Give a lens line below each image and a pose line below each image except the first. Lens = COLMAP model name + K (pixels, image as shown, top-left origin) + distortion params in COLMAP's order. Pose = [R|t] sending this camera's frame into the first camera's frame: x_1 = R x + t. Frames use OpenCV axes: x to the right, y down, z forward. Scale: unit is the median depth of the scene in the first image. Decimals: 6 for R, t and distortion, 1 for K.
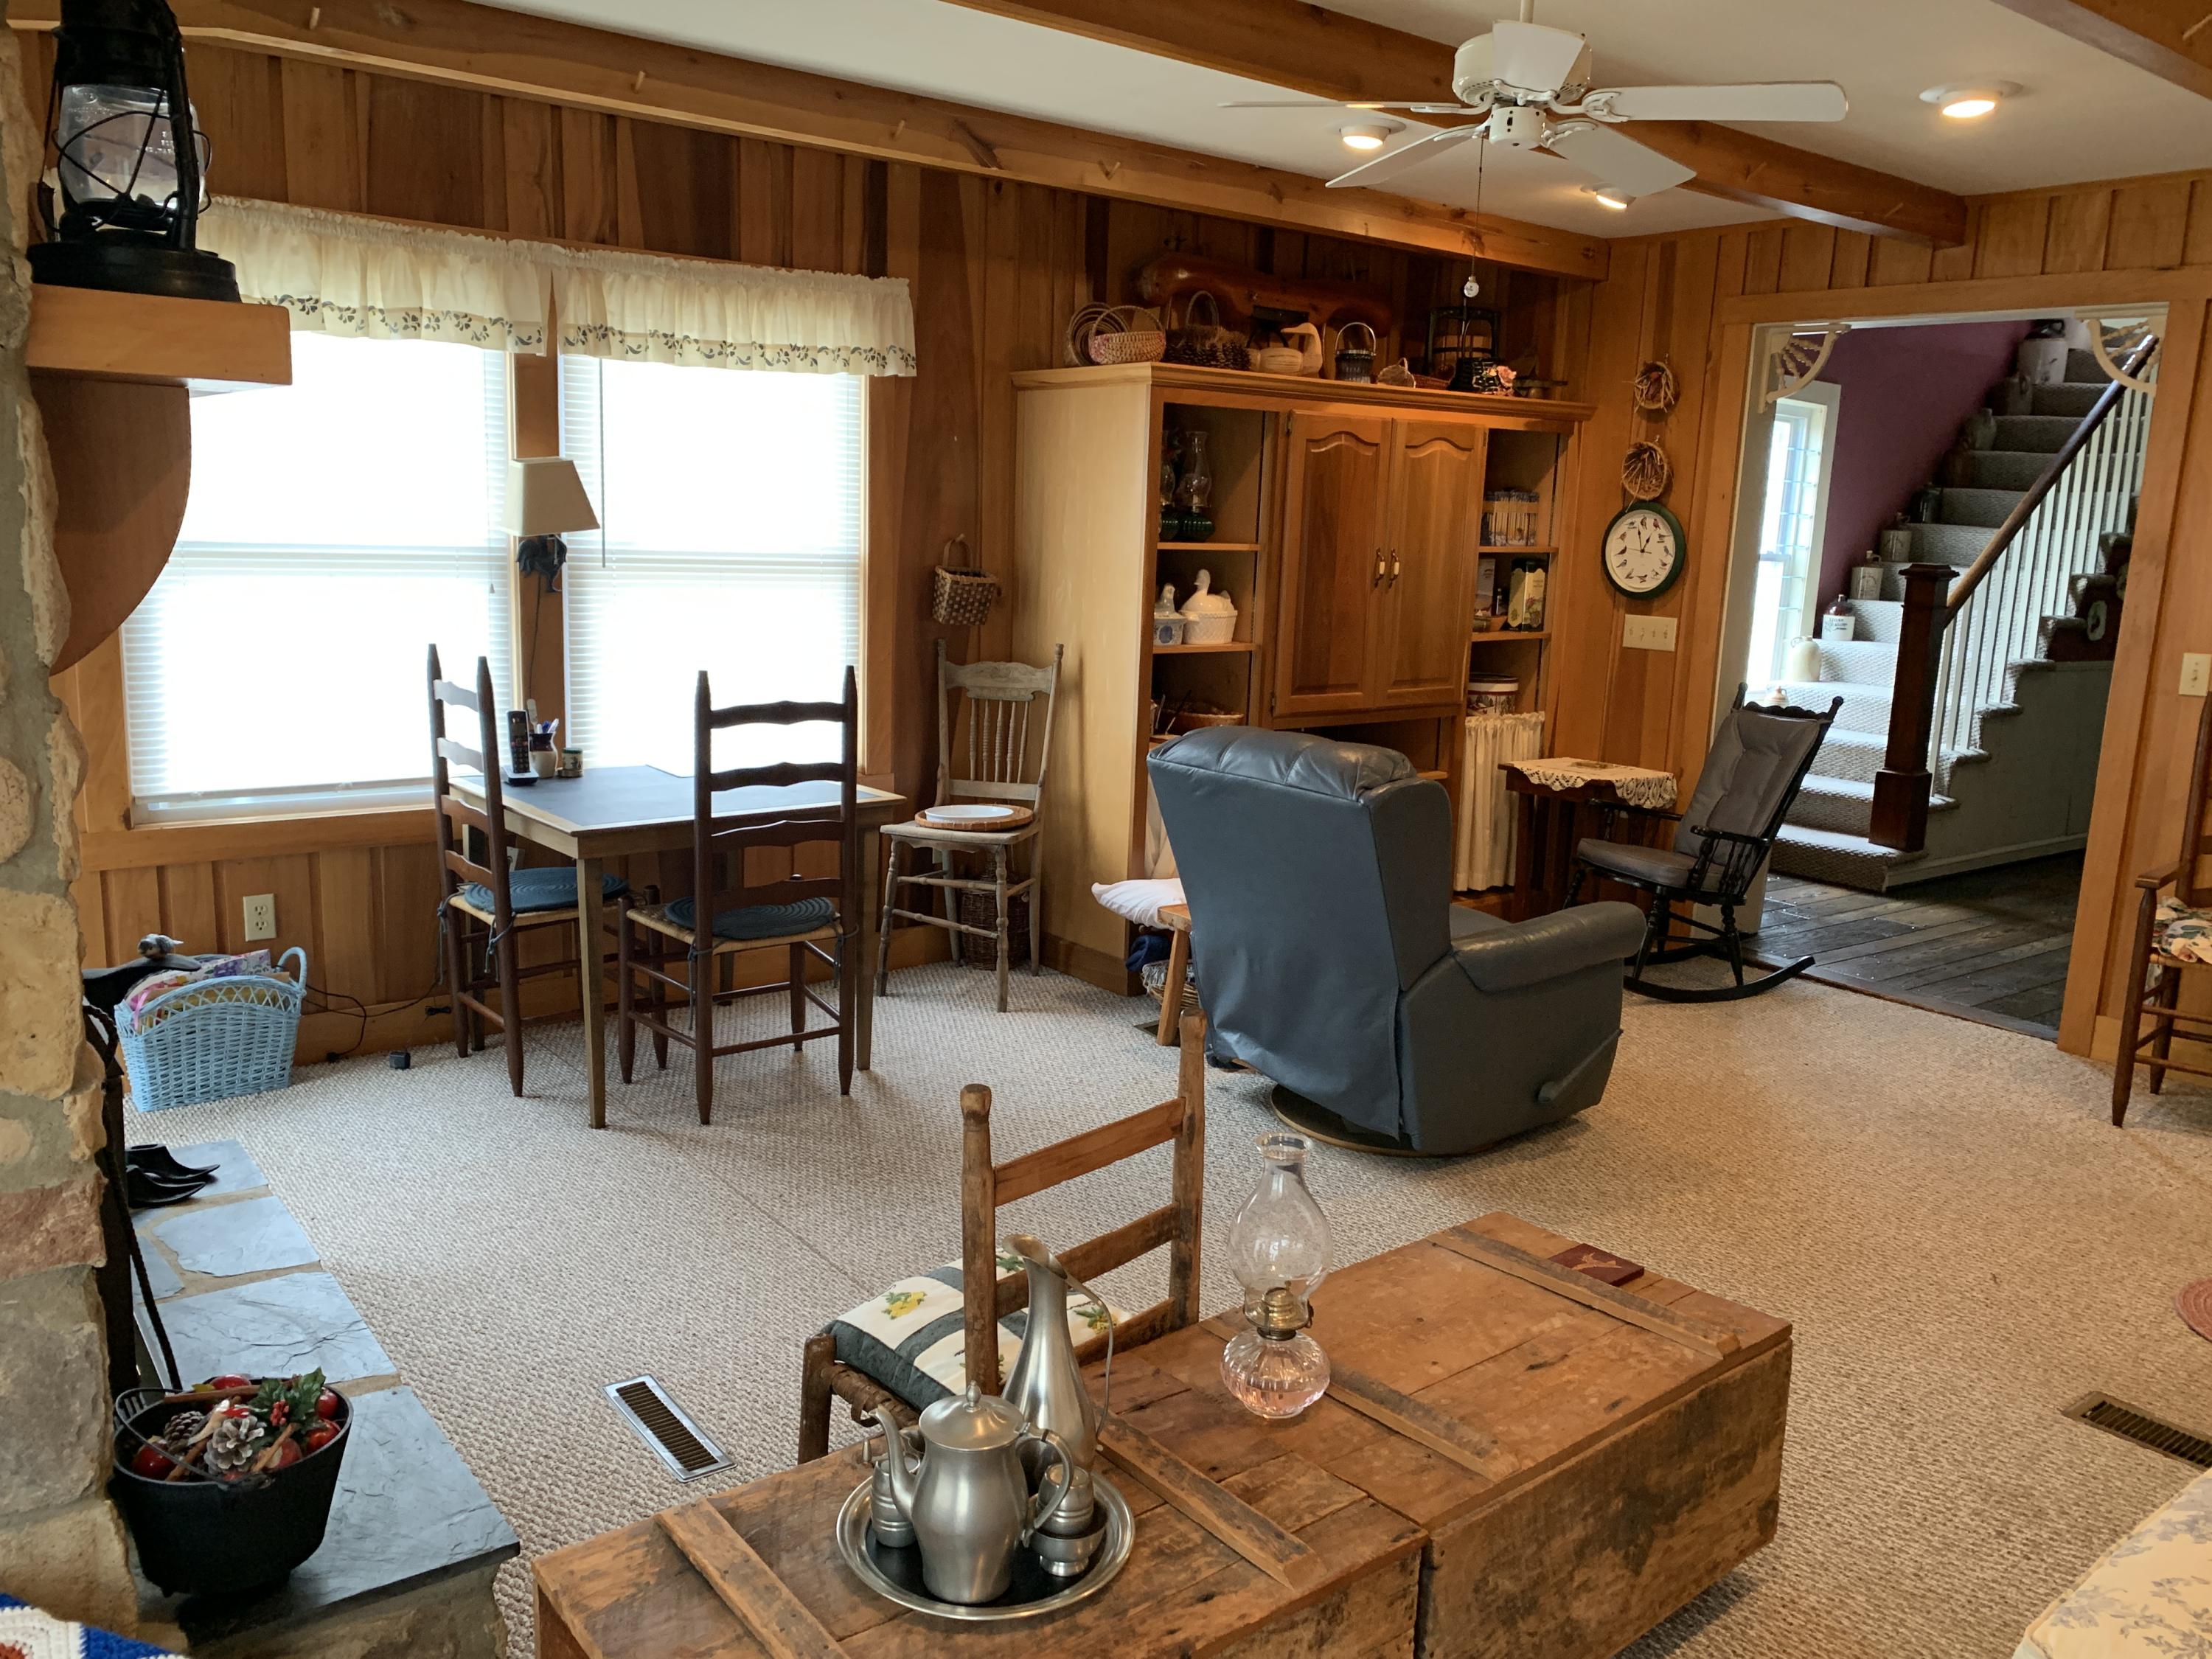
lens RADIAL K [[1672.5, 0, 1114.6], [0, 1672.5, 823.7], [0, 0, 1]] dist [0.028524, -0.040109]
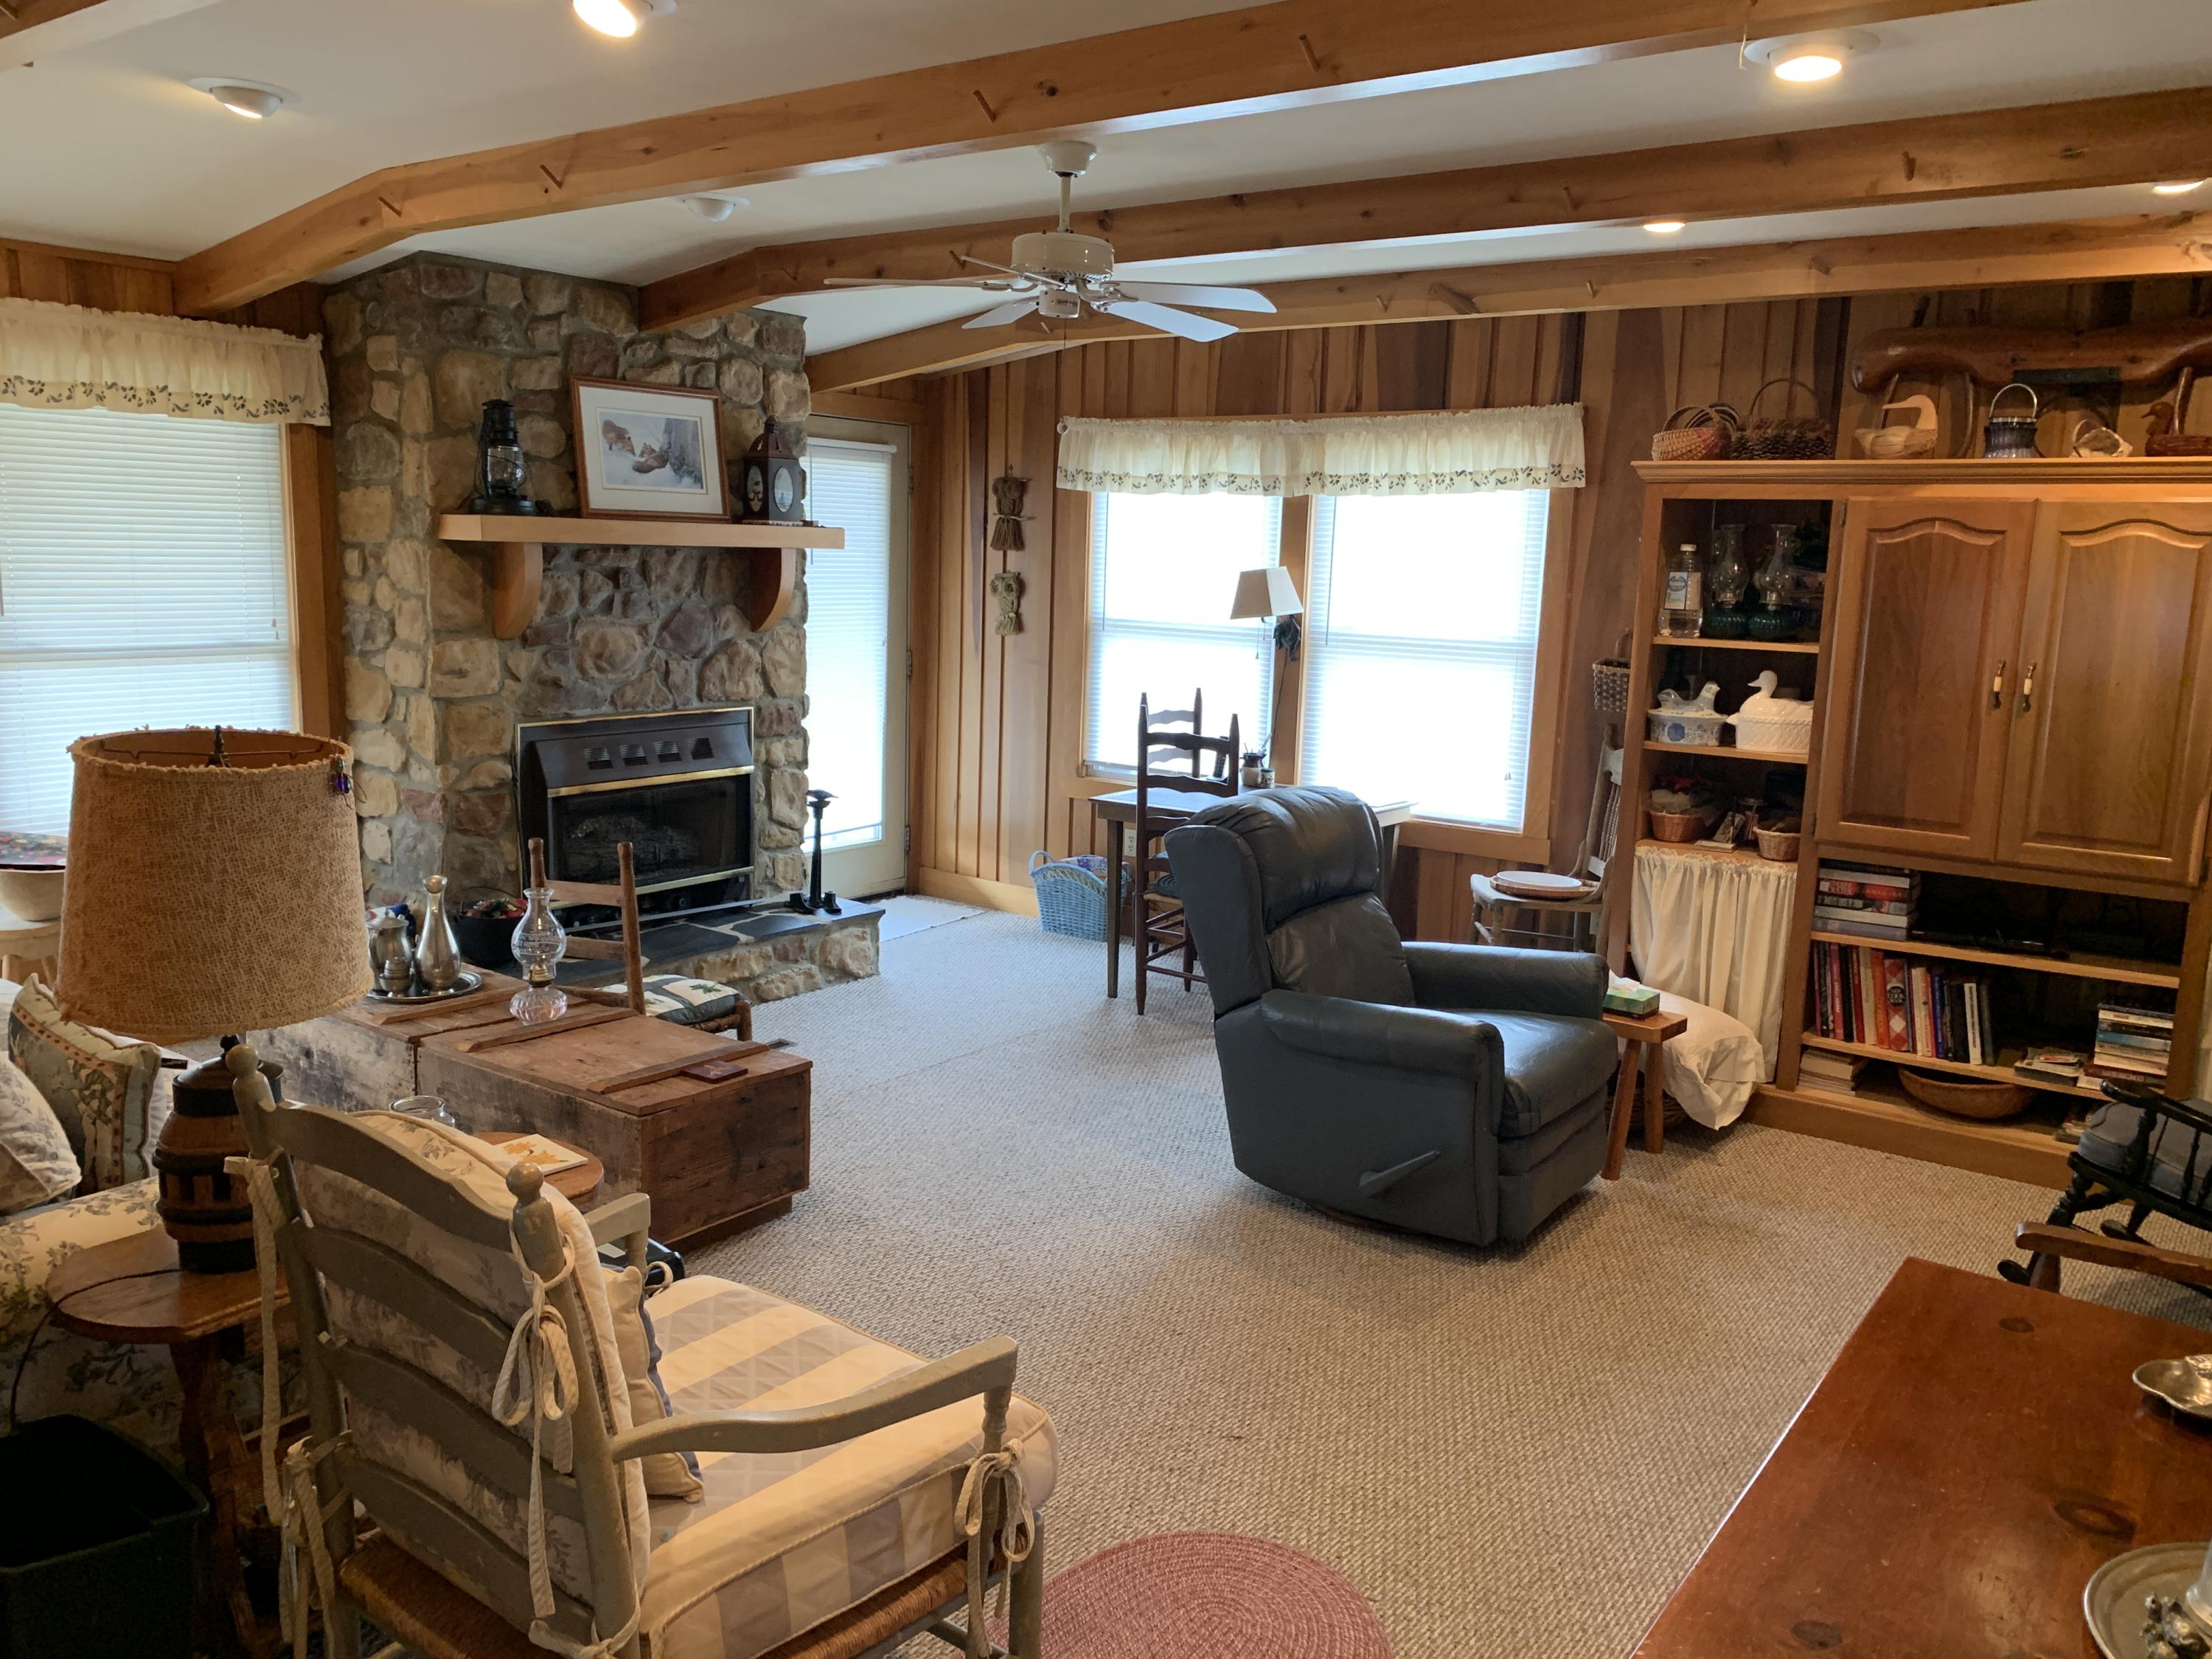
lens RADIAL K [[1672.5, 0, 1118.8], [0, 1672.5, 835.5], [0, 0, 1]] dist [0.028524, -0.040109]
pose [[0.276580, 0.135478, -0.951393, 0.953126], [-0.196841, 0.977008, 0.081902, -0.076624], [0.940615, 0.164621, 0.296888, 0.447102]]
